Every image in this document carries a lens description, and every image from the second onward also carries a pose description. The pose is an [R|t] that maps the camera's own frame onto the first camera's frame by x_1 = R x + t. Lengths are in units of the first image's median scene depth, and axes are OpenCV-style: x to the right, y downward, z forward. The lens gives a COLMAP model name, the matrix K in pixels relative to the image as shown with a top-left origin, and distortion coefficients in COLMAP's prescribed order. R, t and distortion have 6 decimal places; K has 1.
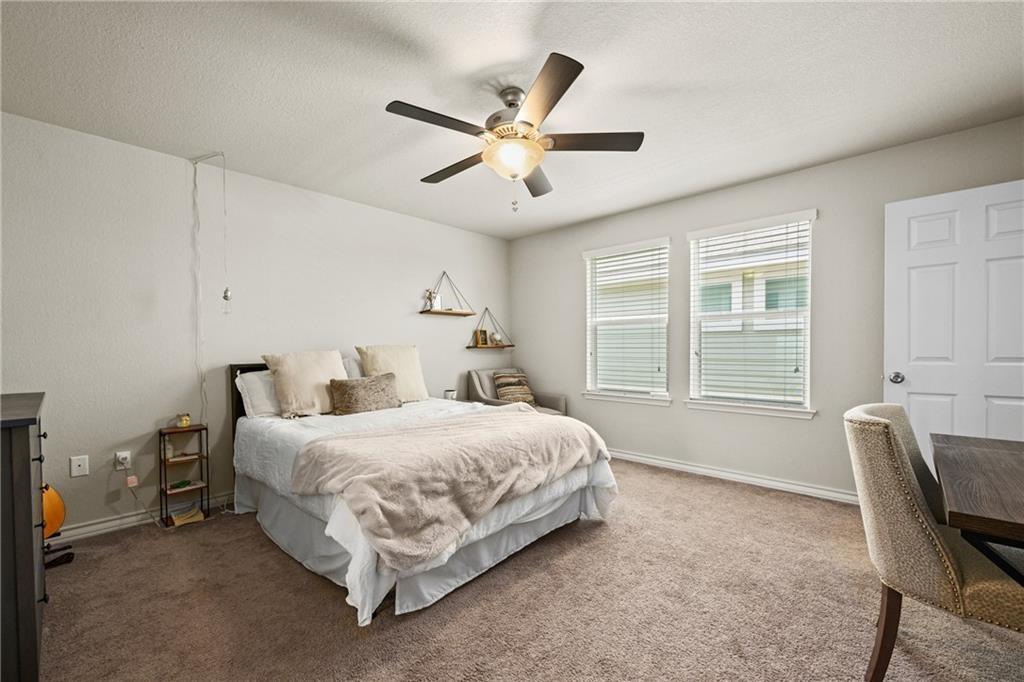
lens RADIAL K [[411.1, 0, 518.3], [0, 411.1, 349.2], [0, 0, 1]] dist [-0.004662, -0.000009]
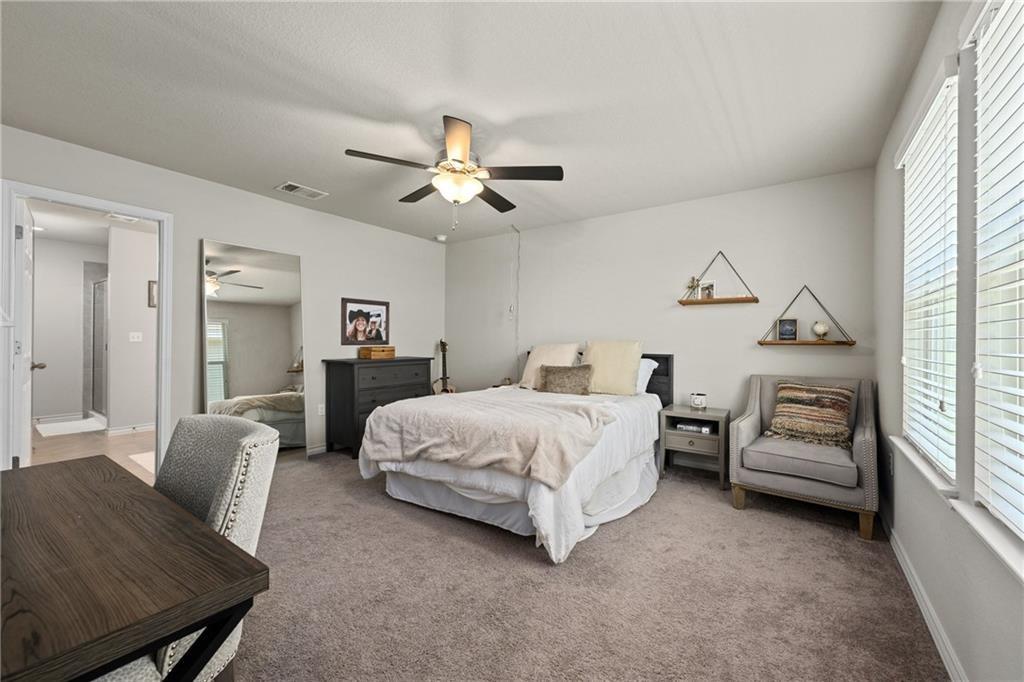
lens RADIAL K [[411.1, 0, 519.3], [0, 411.1, 338.7], [0, 0, 1]] dist [-0.004662, -0.000009]
pose [[0.147177, -0.003581, -0.989104, 1.041680], [-0.015025, 0.999870, -0.005856, -0.003662], [0.988996, 0.015723, 0.147104, 0.878501]]
